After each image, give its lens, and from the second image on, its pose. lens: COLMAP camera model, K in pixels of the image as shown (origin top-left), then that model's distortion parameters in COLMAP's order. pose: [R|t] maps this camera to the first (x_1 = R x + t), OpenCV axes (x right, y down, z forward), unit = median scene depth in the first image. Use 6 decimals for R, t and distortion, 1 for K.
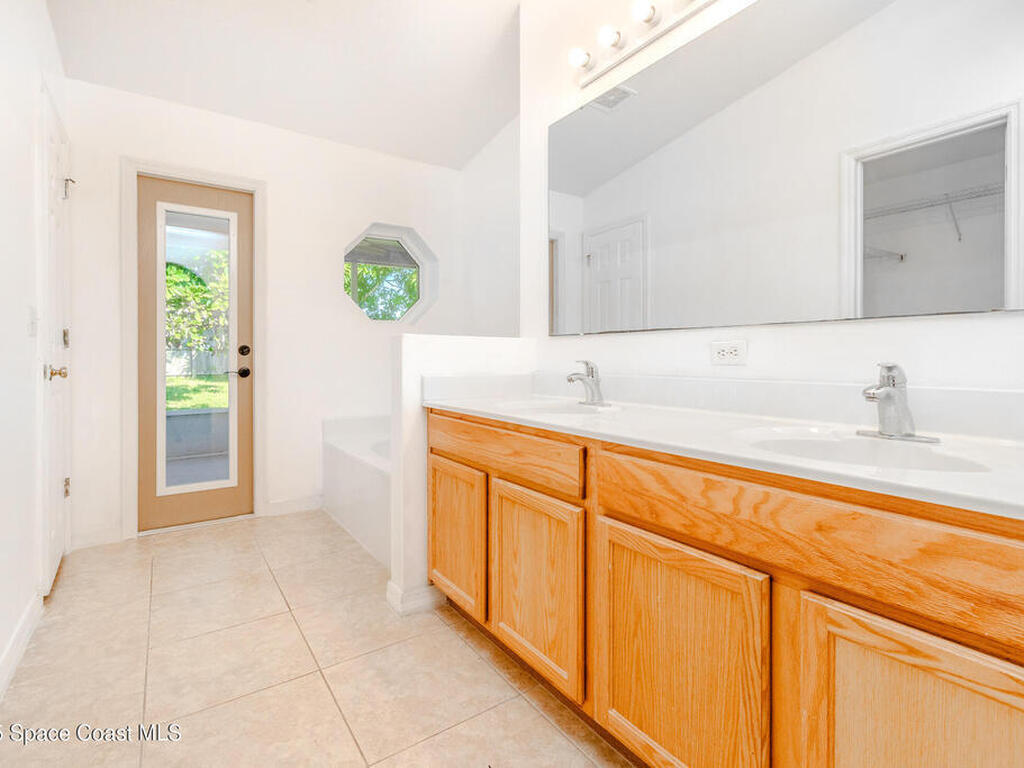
lens RADIAL K [[502.9, 0, 513.7], [0, 502.9, 380.9], [0, 0, 1]] dist [-0.000664, -0.000825]
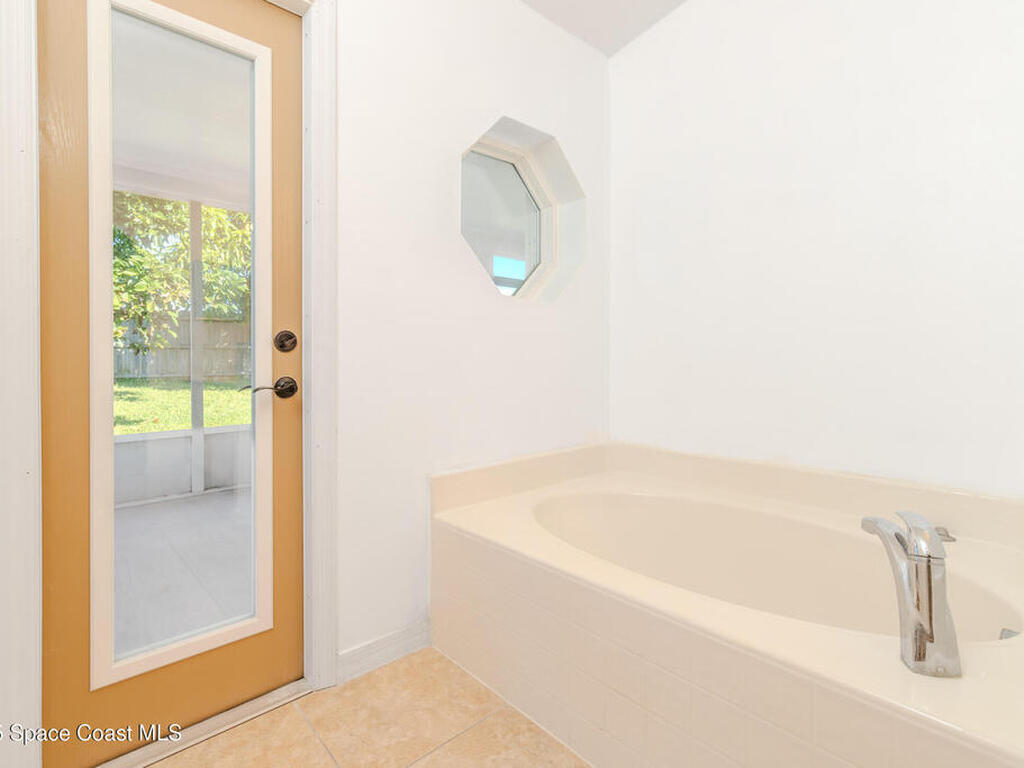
lens RADIAL K [[502.9, 0, 510.7], [0, 502.9, 377.4], [0, 0, 1]] dist [-0.000664, -0.000825]
pose [[0.991101, -0.002896, 0.133078, -0.178662], [0.003683, 0.999977, -0.005669, -0.010848], [-0.133059, 0.006109, 0.991089, 0.228898]]
